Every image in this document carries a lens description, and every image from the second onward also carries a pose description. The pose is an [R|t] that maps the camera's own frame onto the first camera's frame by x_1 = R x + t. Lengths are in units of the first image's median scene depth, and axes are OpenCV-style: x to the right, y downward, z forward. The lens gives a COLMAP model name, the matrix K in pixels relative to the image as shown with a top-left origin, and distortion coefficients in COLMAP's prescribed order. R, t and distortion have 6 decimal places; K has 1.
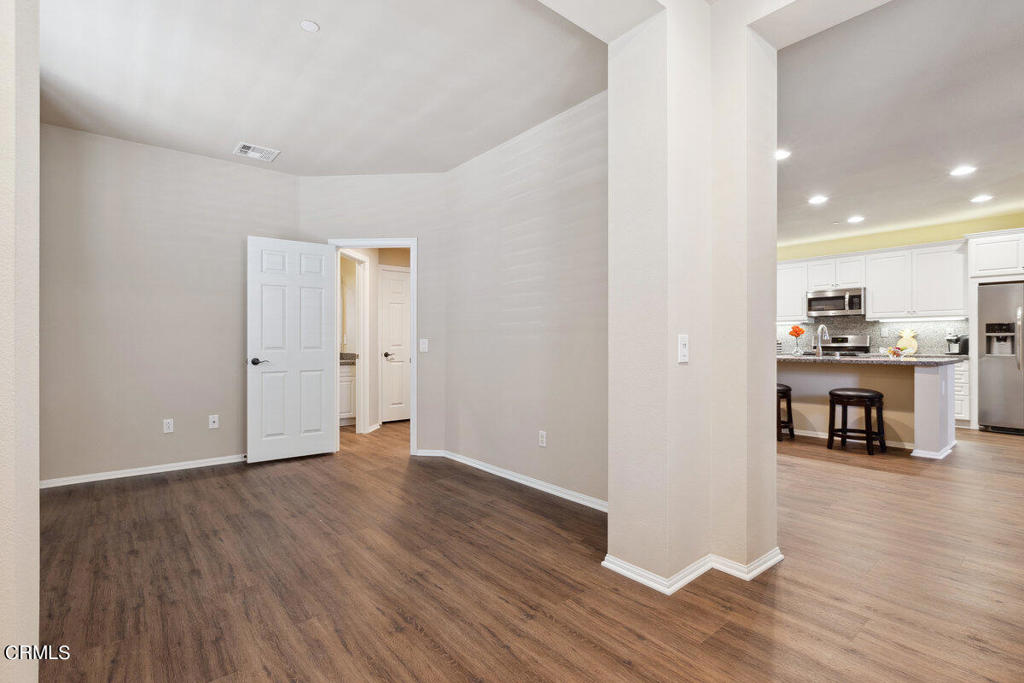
lens RADIAL K [[476.3, 0, 521.3], [0, 476.3, 345.8], [0, 0, 1]] dist [-0.008042, 0.000068]
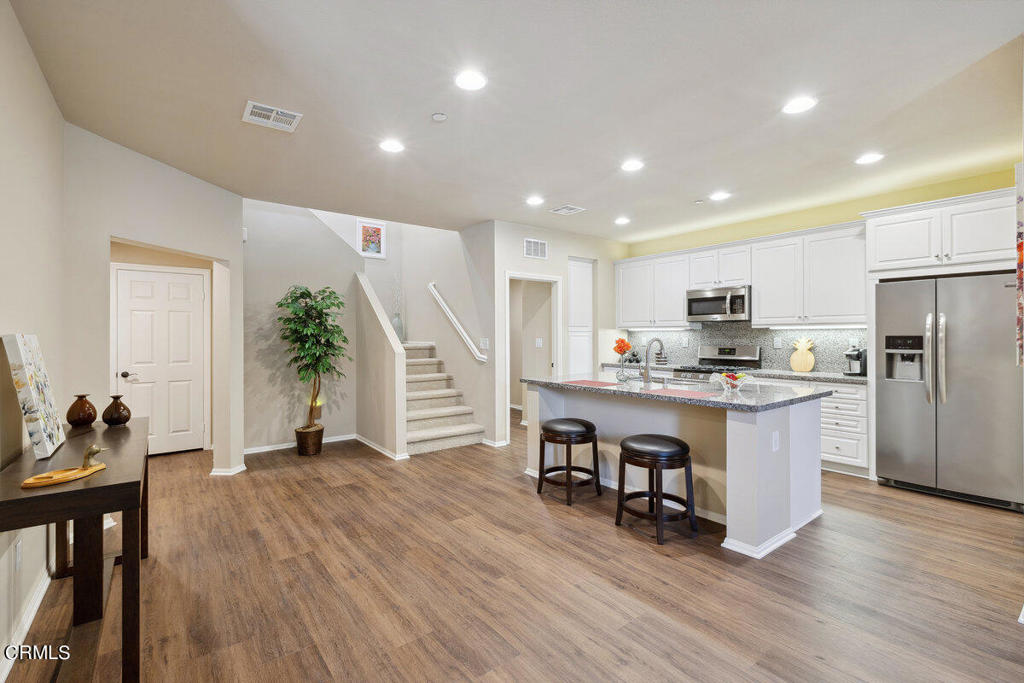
lens RADIAL K [[452.1, 0, 508.7], [0, 452.1, 334.4], [0, 0, 1]] dist [0.001379, -0.001812]
pose [[0.998433, 0.015480, -0.053772, 0.621206], [-0.016400, 0.999726, -0.016713, -0.038789], [0.053498, 0.017569, 0.998413, 0.391192]]
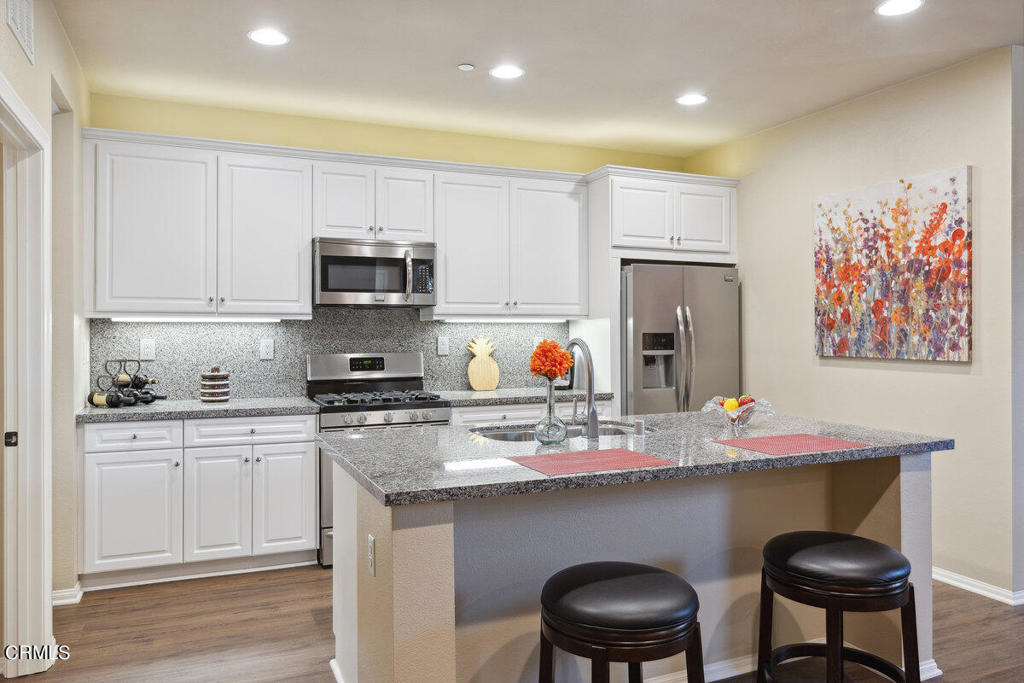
lens RADIAL K [[729.2, 0, 508.9], [0, 729.2, 326.8], [0, 0, 1]] dist [-0.001912, -0.000122]
pose [[0.297956, 0.022850, 0.954306, 0.168962], [0.013058, 0.999522, -0.028009, -0.044690], [-0.954490, 0.020807, 0.297516, 1.245078]]
